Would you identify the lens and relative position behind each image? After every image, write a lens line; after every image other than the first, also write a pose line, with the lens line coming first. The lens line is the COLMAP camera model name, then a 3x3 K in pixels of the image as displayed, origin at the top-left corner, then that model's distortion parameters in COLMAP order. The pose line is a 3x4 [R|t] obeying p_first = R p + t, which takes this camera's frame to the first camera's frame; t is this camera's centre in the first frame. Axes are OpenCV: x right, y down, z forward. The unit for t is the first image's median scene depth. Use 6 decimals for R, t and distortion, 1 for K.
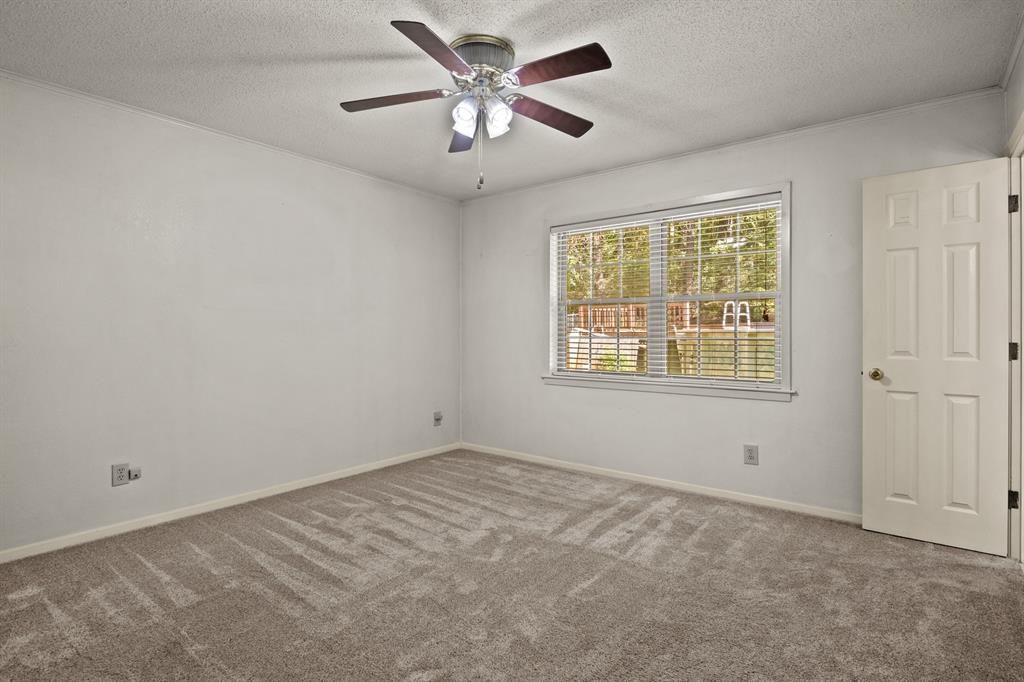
lens RADIAL K [[515.6, 0, 509.7], [0, 515.6, 336.2], [0, 0, 1]] dist [0.001197, -0.000291]
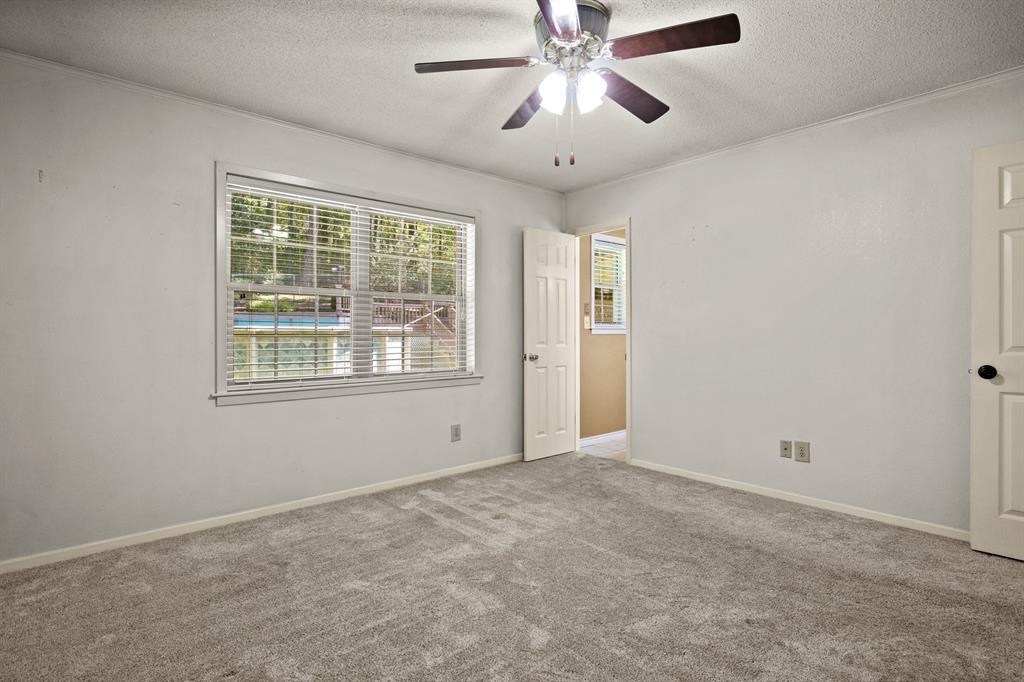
lens RADIAL K [[515.6, 0, 512.3], [0, 515.6, 337.8], [0, 0, 1]] dist [0.001197, -0.000291]
pose [[0.181168, -0.010558, 0.983396, -0.722588], [0.007953, 0.999925, 0.009270, 0.001771], [-0.983420, 0.006141, 0.181238, 0.706896]]
